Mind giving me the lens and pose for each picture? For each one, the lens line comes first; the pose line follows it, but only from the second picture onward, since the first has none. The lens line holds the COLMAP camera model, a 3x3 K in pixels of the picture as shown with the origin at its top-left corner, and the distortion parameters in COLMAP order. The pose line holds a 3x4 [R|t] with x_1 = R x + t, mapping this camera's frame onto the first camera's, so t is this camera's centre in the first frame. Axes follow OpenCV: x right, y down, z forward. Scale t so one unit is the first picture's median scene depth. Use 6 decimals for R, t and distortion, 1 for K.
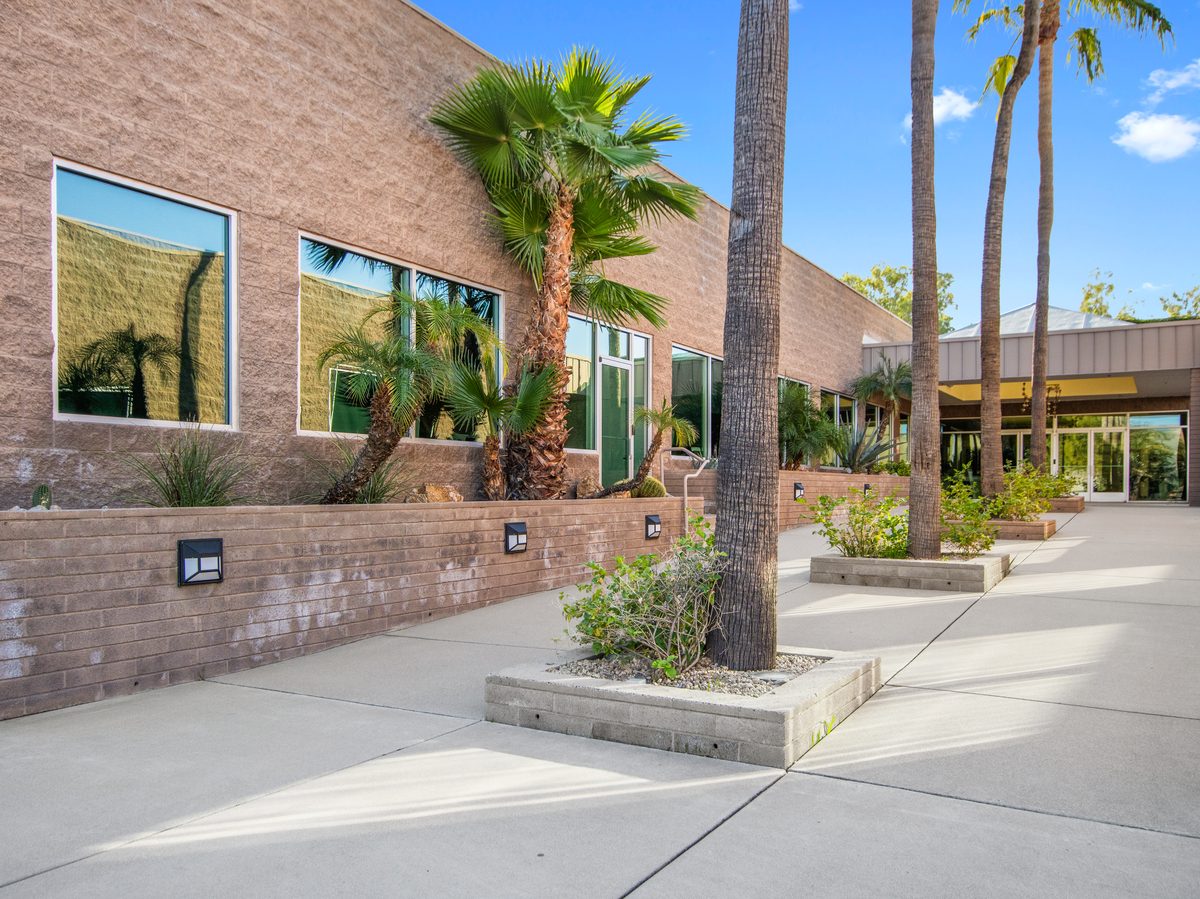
lens RADIAL K [[967.7, 0, 645.2], [0, 967.7, 452.6], [0, 0, 1]] dist [0.001155, 0.005694]
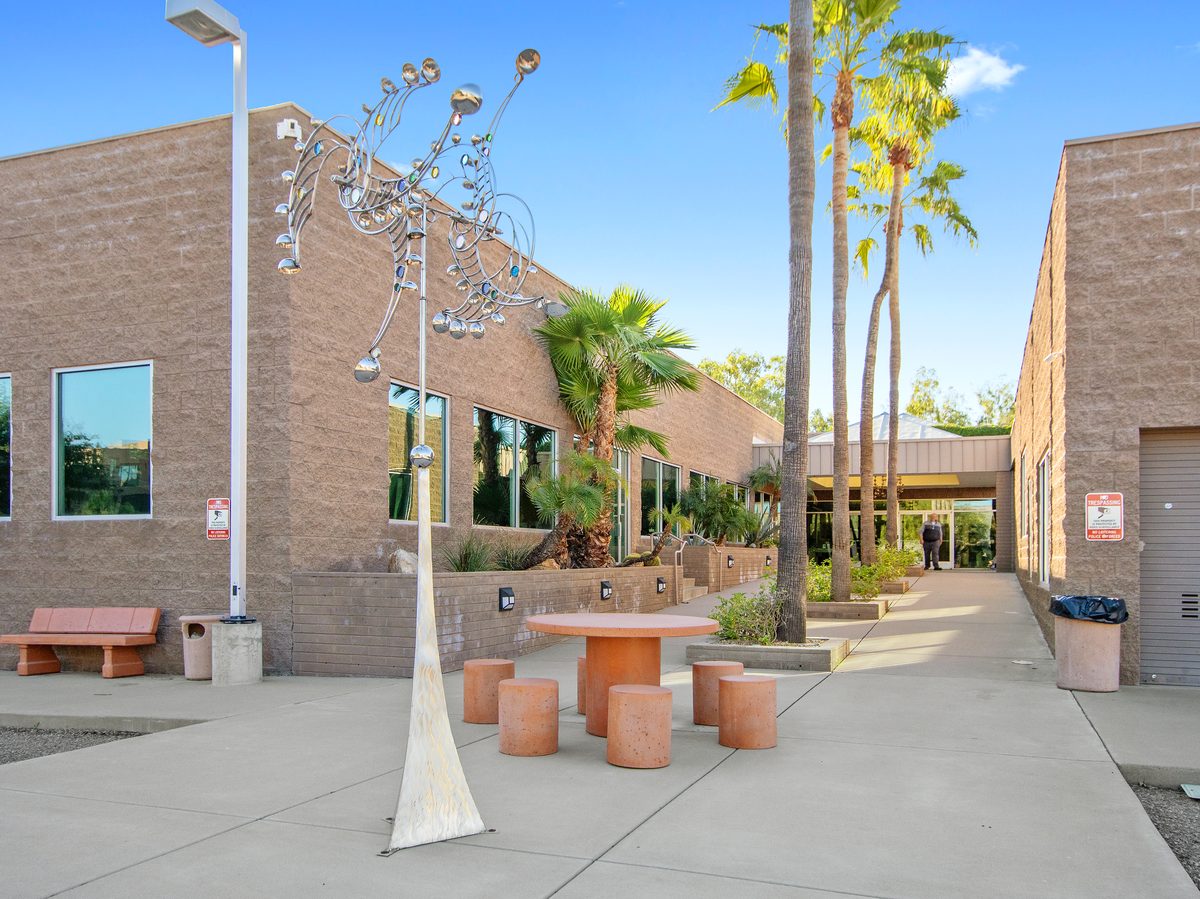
lens RADIAL K [[985.4, 0, 598.7], [0, 985.4, 472.3], [0, 0, 1]] dist [-0.001543, 0.000838]
pose [[0.992974, 0.010501, 0.117863, -0.281395], [-0.004768, 0.998797, -0.048811, -0.025999], [-0.118234, 0.047906, 0.991829, -0.557391]]
